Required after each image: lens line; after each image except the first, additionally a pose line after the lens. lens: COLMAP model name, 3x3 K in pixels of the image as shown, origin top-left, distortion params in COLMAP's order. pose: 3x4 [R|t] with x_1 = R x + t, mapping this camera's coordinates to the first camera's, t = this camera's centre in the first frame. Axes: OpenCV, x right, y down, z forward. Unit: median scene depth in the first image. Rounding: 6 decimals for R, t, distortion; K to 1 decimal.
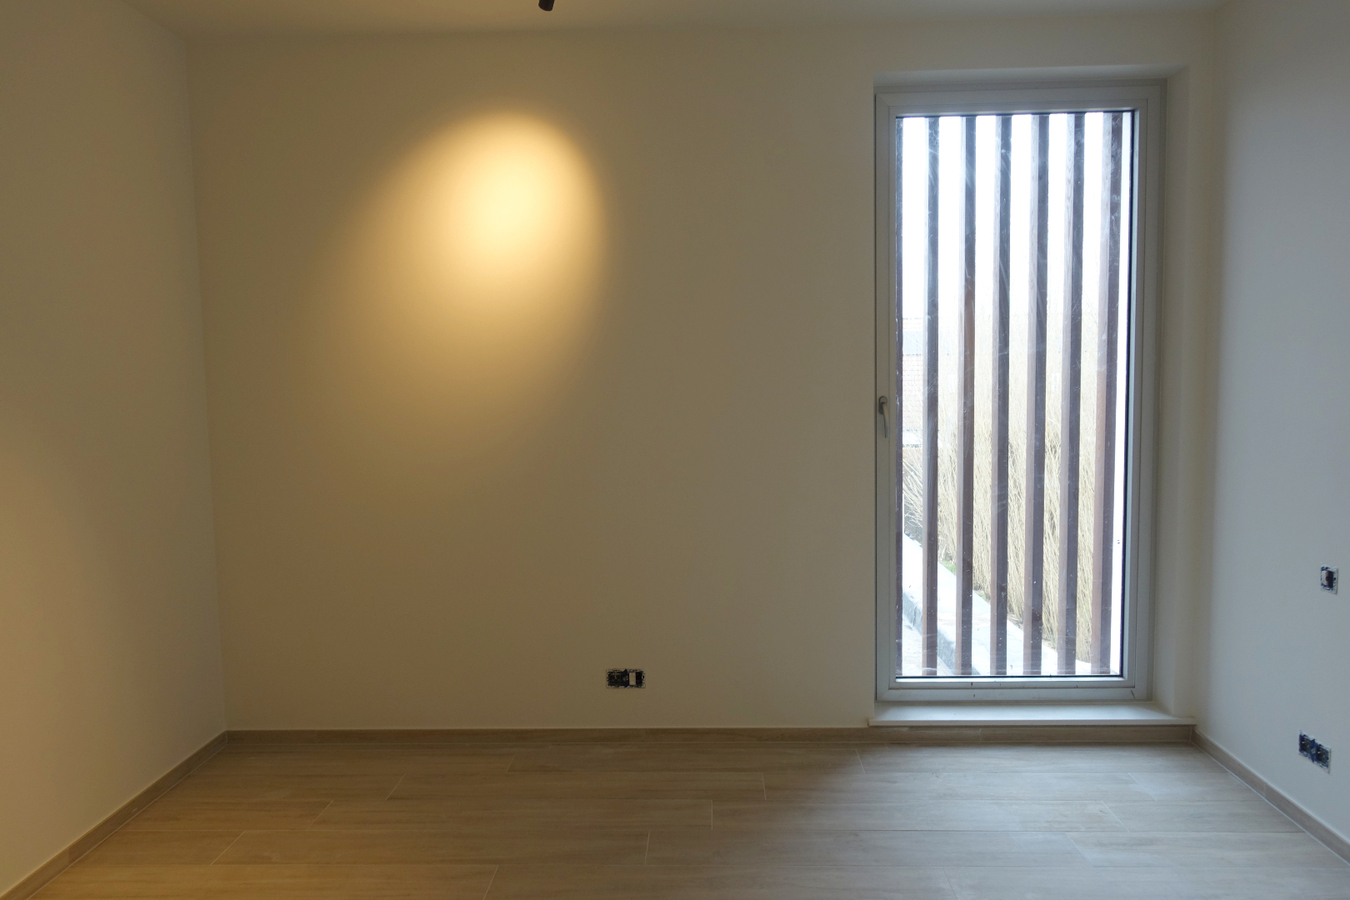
lens RADIAL K [[958.3, 0, 692.8], [0, 958.3, 452.0], [0, 0, 1]] dist [0.004180, 0.001341]
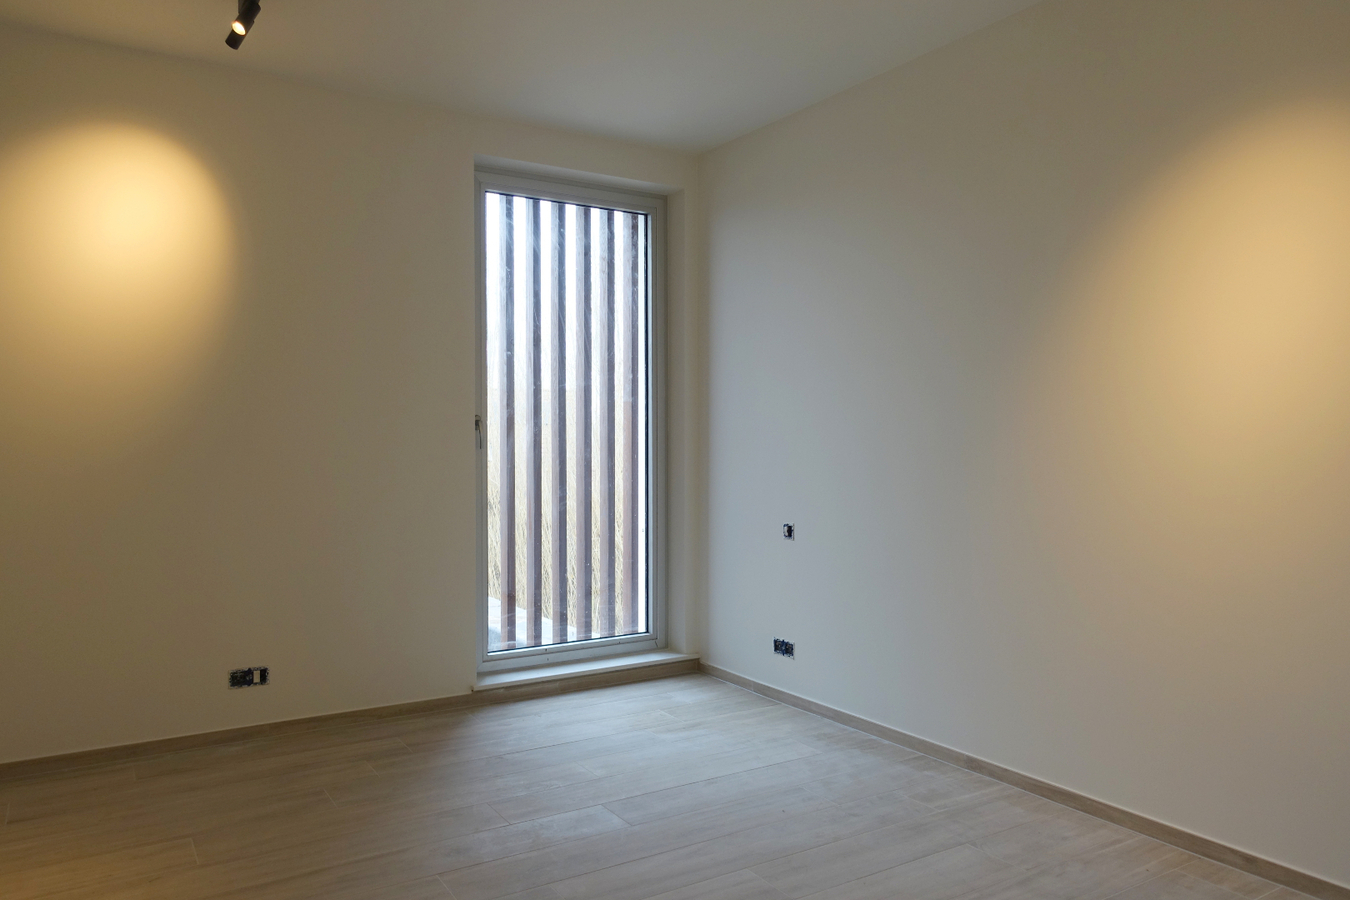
lens RADIAL K [[958.3, 0, 692.8], [0, 958.3, 452.0], [0, 0, 1]] dist [0.004180, 0.001341]
pose [[0.825078, 0.005815, 0.564989, -0.263269], [0.037043, 0.997239, -0.064360, 0.076945], [-0.563803, 0.074031, 0.822585, -0.148879]]
